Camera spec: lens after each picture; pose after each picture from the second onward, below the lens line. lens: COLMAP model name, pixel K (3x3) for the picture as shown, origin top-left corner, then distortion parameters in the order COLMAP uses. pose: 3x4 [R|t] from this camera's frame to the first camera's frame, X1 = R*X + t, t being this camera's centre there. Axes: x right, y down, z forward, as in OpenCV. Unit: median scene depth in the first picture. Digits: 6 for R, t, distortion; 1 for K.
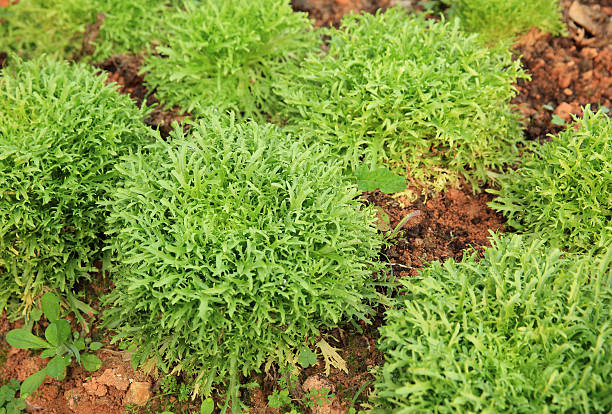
lens RADIAL K [[740.8, 0, 299.7], [0, 740.8, 205.9], [0, 0, 1]] dist [0.012509, 0.000000]
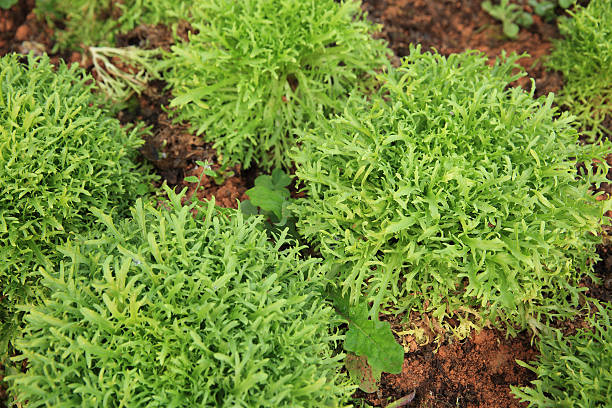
lens RADIAL K [[651.5, 0, 309.8], [0, 651.5, 204.3], [0, 0, 1]] dist [-0.008686, 0.000000]
pose [[0.970527, 0.211892, -0.114805, 0.088406], [-0.175559, 0.947982, 0.265536, -0.325489], [0.165098, -0.237555, 0.957241, 0.365701]]
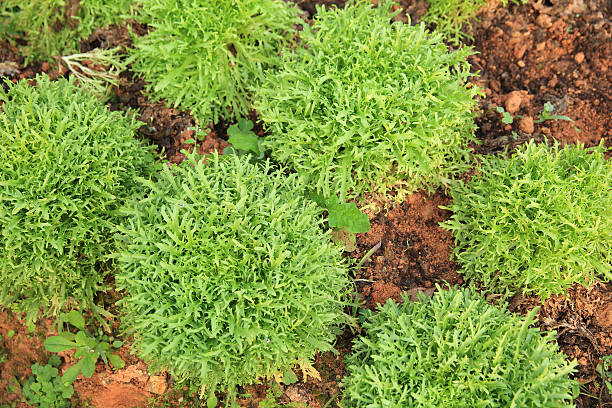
lens RADIAL K [[651.5, 0, 310.9], [0, 651.5, 203.0], [0, 0, 1]] dist [-0.008686, 0.000000]
pose [[0.998971, -0.029107, 0.034782, 0.015649], [0.014513, 0.931719, 0.362890, -0.411654], [-0.042969, -0.362012, 0.931183, 0.058862]]
